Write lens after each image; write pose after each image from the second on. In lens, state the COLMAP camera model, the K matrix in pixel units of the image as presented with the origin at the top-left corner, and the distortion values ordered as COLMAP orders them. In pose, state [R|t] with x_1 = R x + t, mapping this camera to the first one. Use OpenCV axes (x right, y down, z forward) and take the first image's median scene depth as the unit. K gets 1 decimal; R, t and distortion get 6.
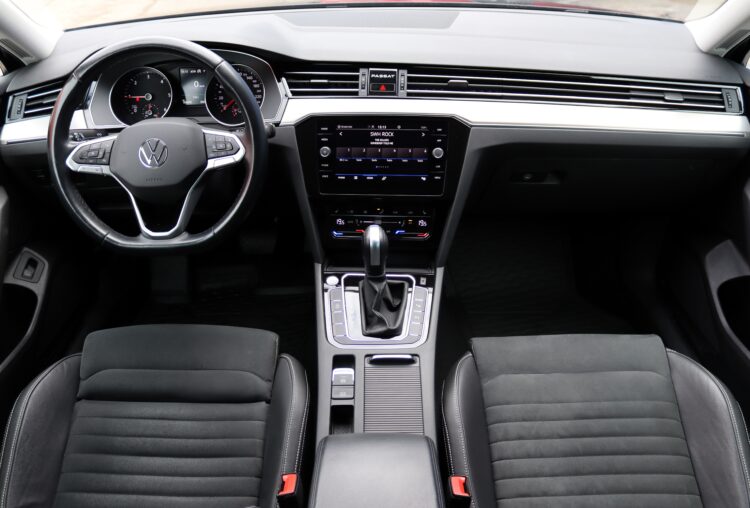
lens RADIAL K [[607.3, 0, 375.0], [0, 607.3, 254.0], [0, 0, 1]] dist [-0.165944, 0.112095]
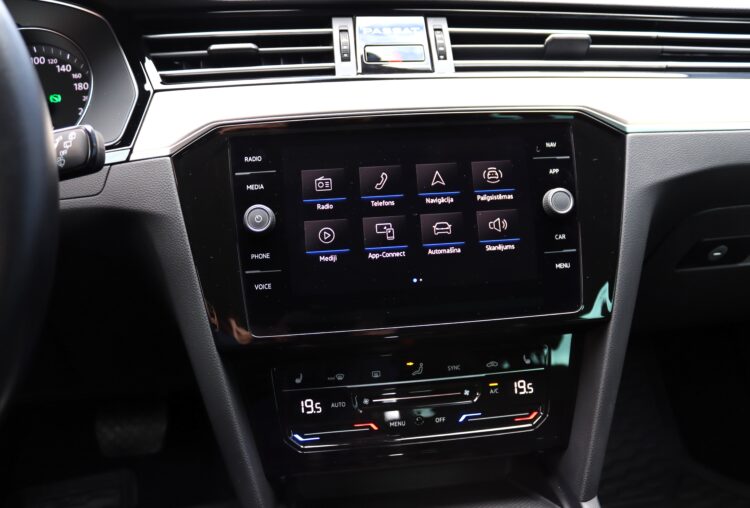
lens RADIAL K [[607.3, 0, 375.0], [0, 607.3, 254.0], [0, 0, 1]] dist [-0.165944, 0.112095]
pose [[0.986572, -0.071389, 0.146898, -0.068559], [0.101506, 0.972623, -0.209048, -0.066281], [-0.127953, 0.221152, 0.966809, 0.646373]]
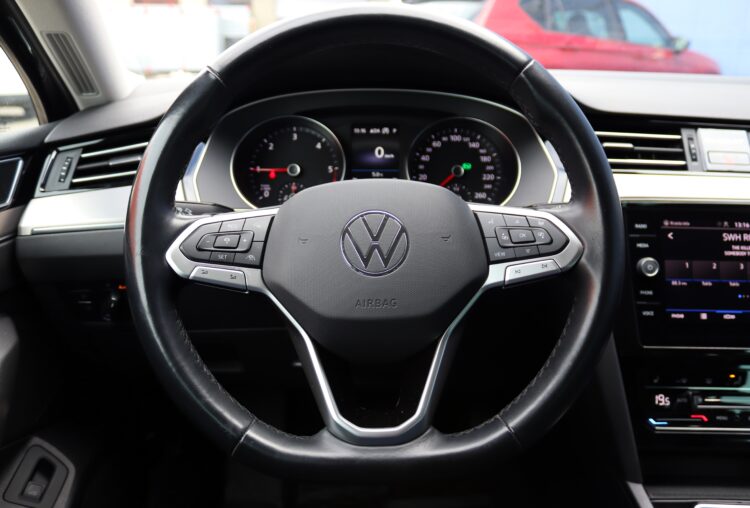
lens RADIAL K [[607.3, 0, 375.0], [0, 607.3, 254.0], [0, 0, 1]] dist [-0.165944, 0.112095]
pose [[0.999885, 0.014424, -0.004788, -0.321892], [-0.015184, 0.961370, -0.274841, -0.033664], [0.000639, 0.274882, 0.961478, 0.495103]]
